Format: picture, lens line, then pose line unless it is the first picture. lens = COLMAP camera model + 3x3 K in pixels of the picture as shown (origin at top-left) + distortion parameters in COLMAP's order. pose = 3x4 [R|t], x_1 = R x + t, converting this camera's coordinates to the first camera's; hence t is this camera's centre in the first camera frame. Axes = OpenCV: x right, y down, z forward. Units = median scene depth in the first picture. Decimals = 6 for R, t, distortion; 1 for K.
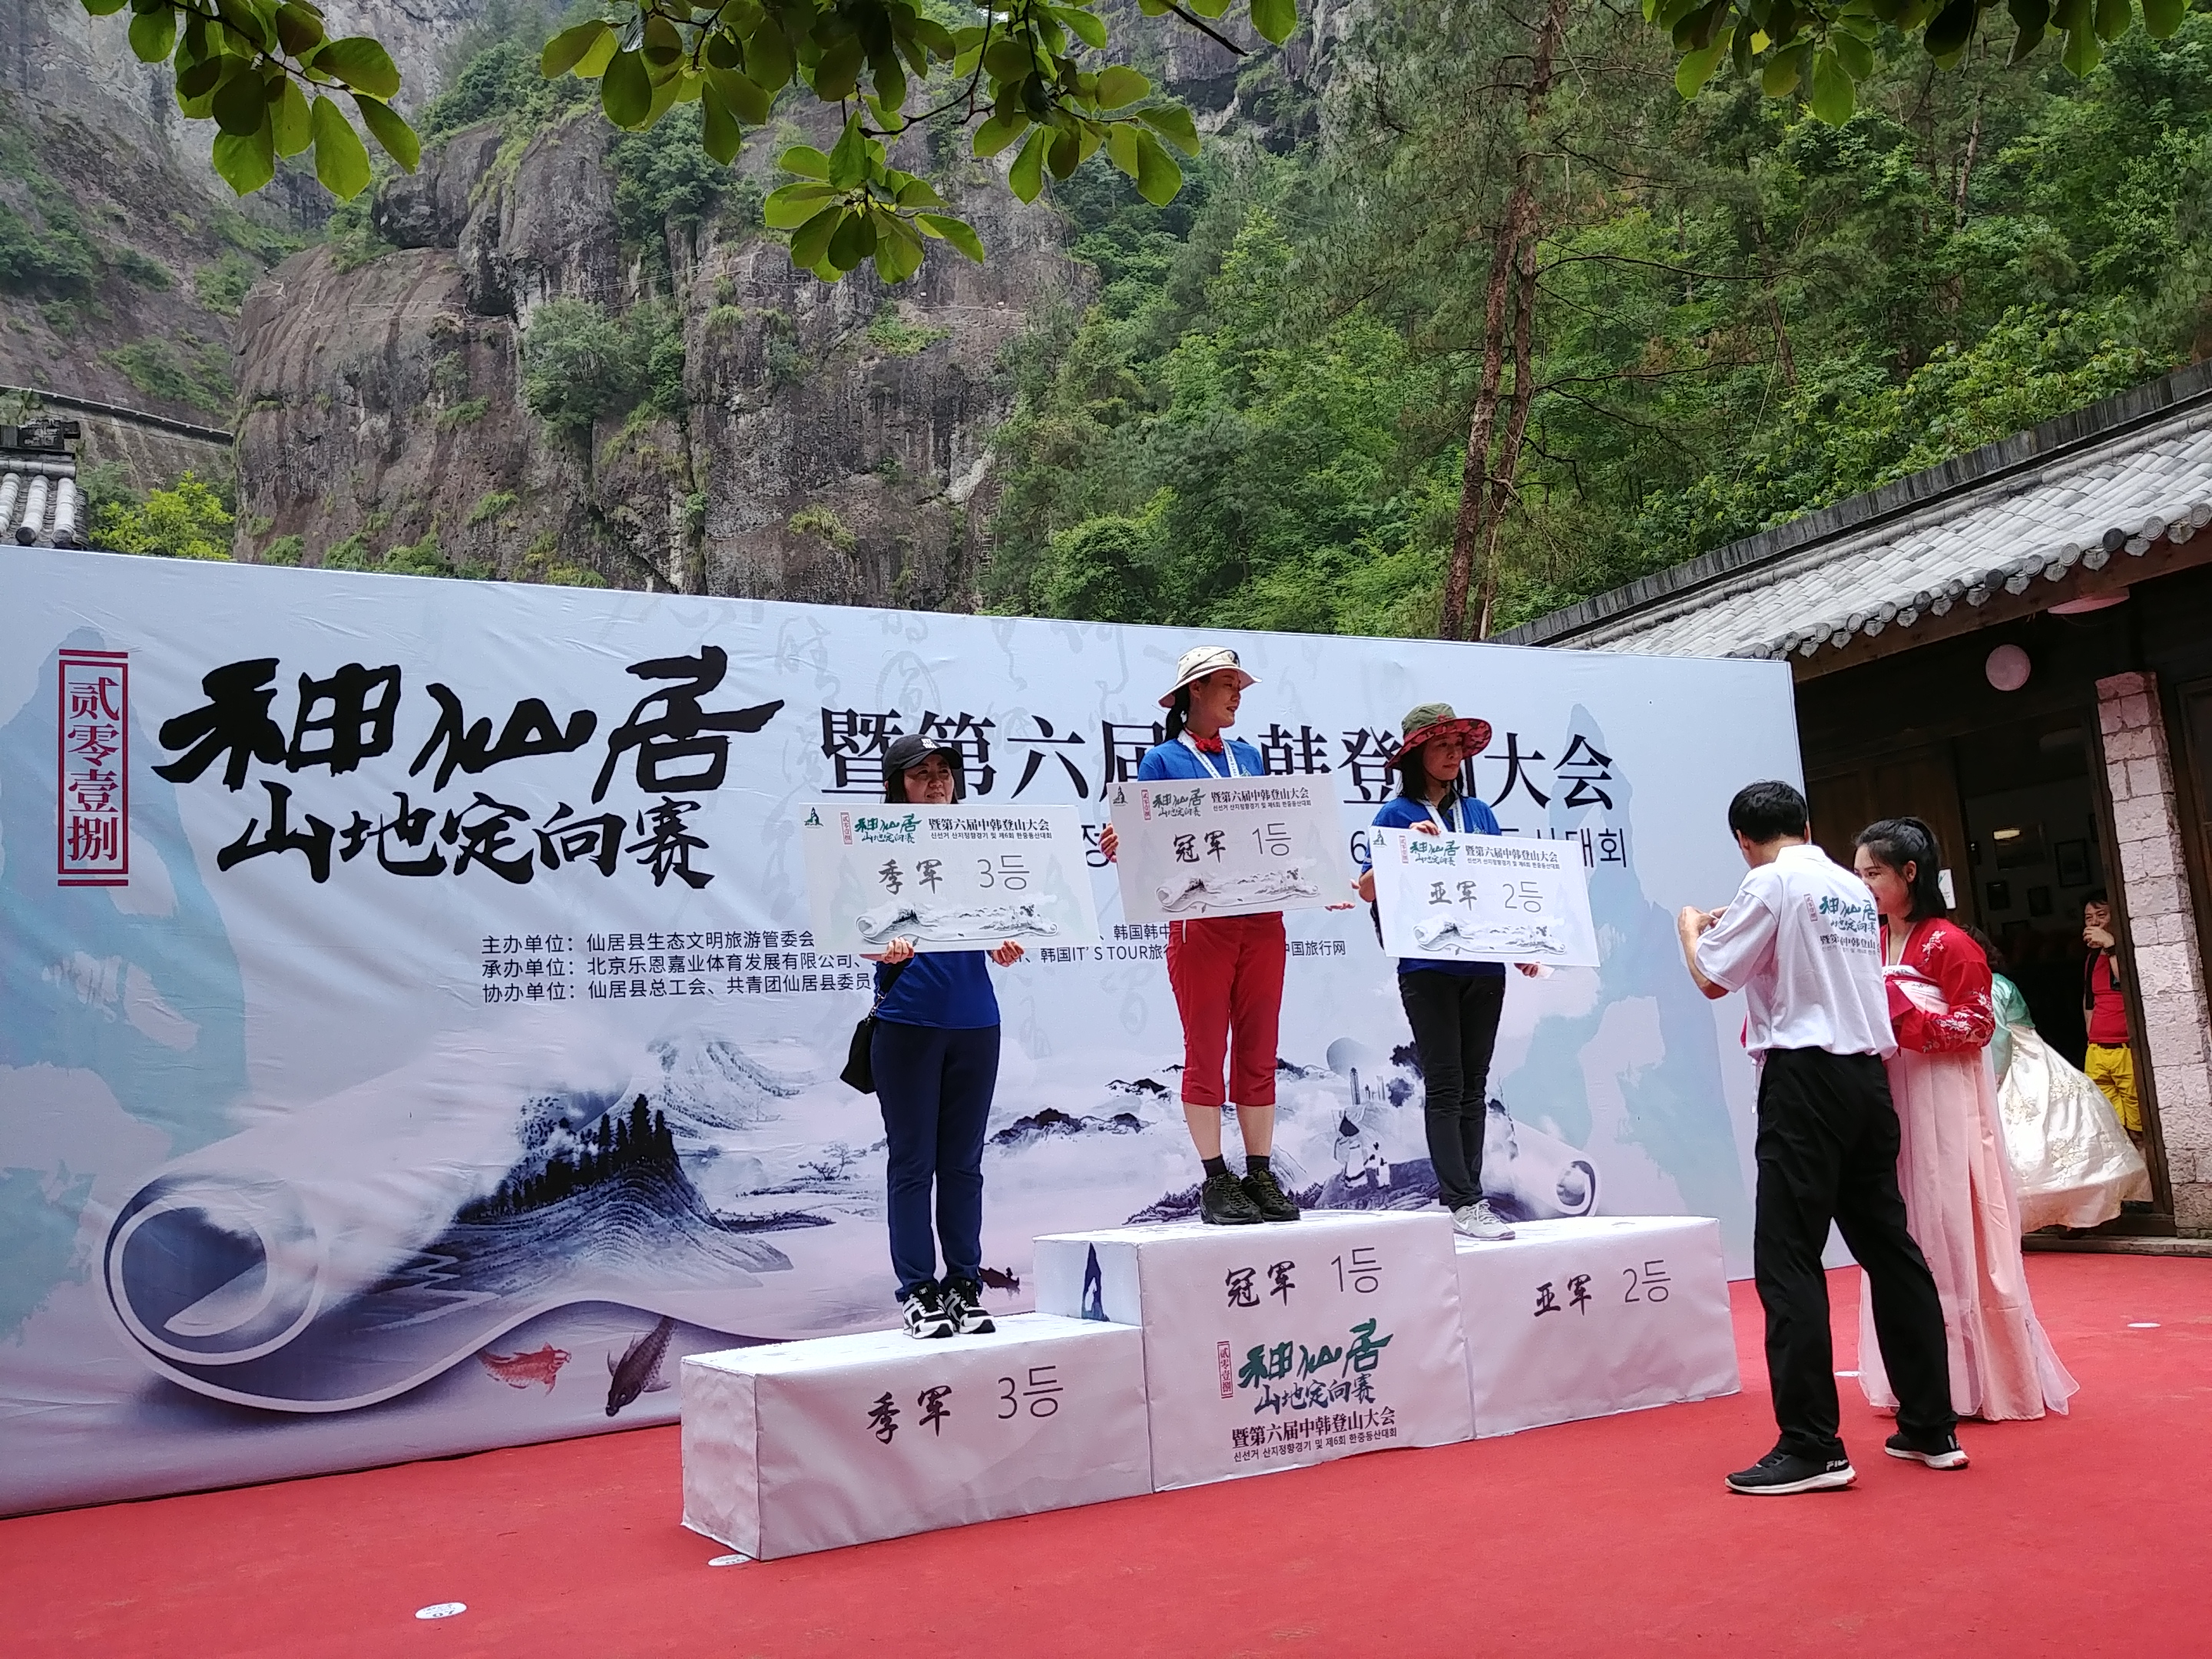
lens RADIAL K [[1876.8, 0, 1106.9], [0, 1876.8, 808.4], [0, 0, 1]] dist [-0.006058, -0.045311]
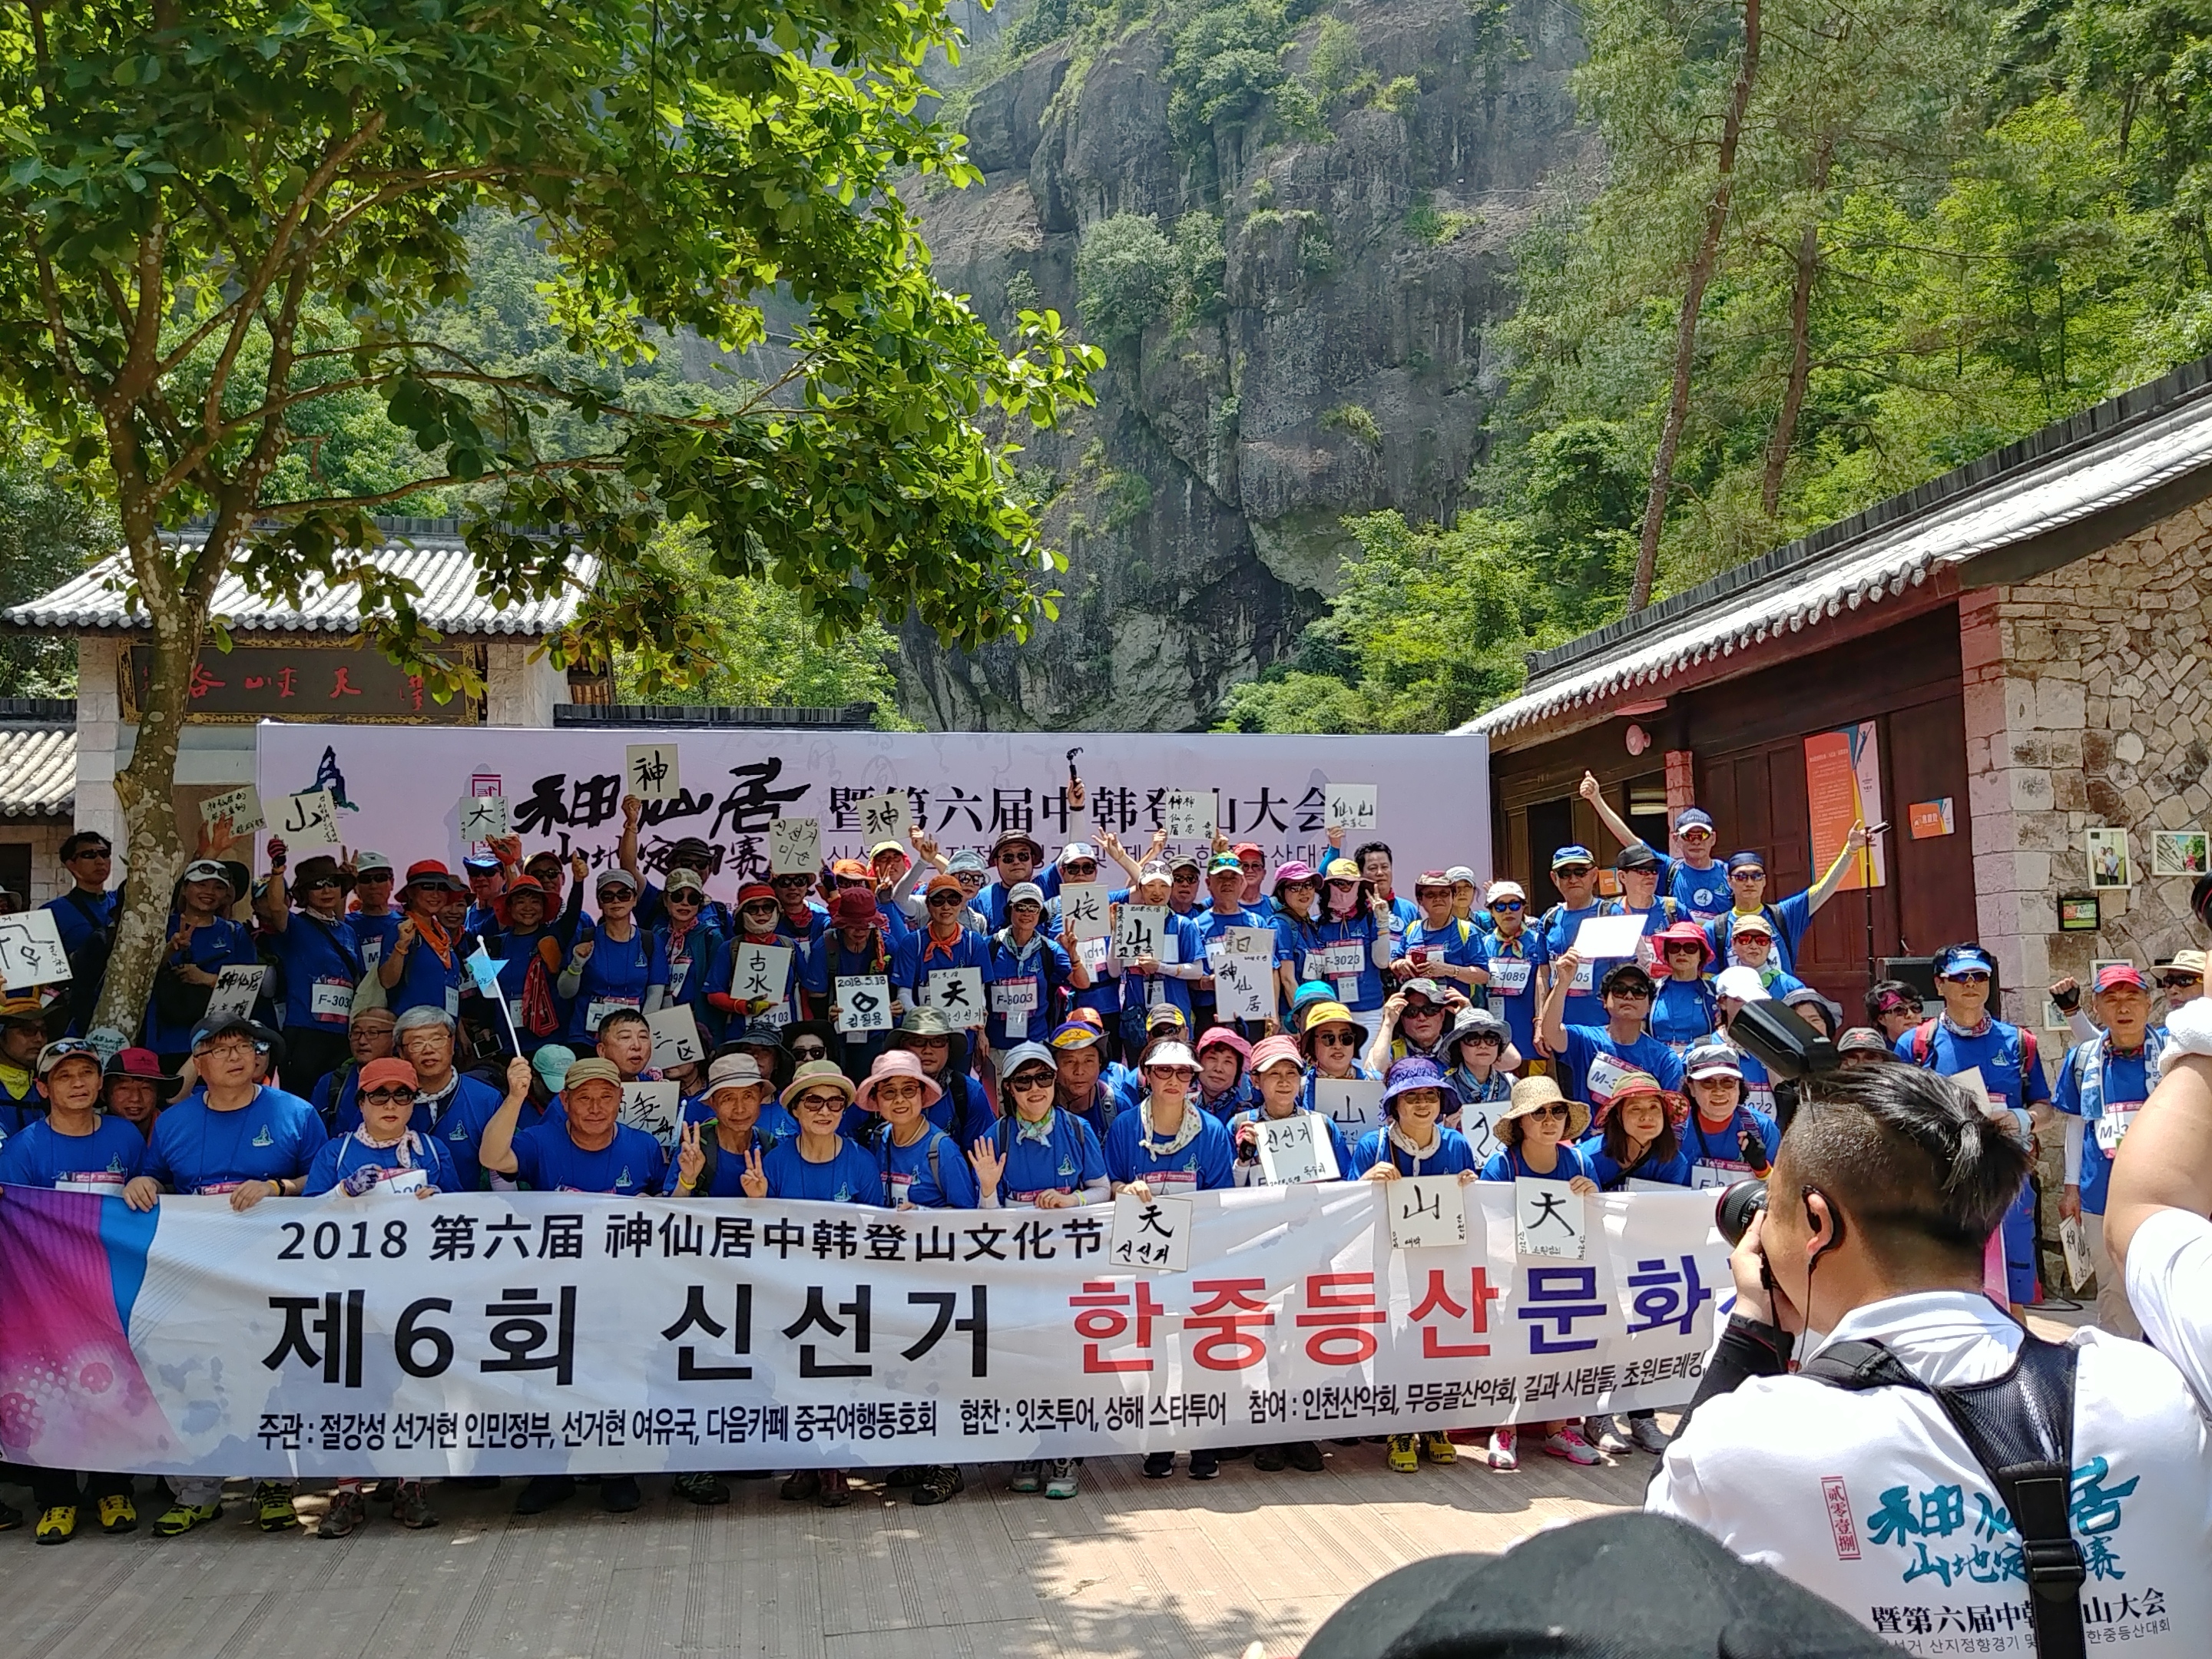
lens RADIAL K [[1876.8, 0, 1110.9], [0, 1876.8, 841.4], [0, 0, 1]] dist [-0.006058, -0.045311]
pose [[0.949541, 0.027780, -0.312411, 0.679370], [0.001319, 0.995707, 0.092548, -0.164274], [0.313641, -0.088290, 0.945428, -0.699699]]
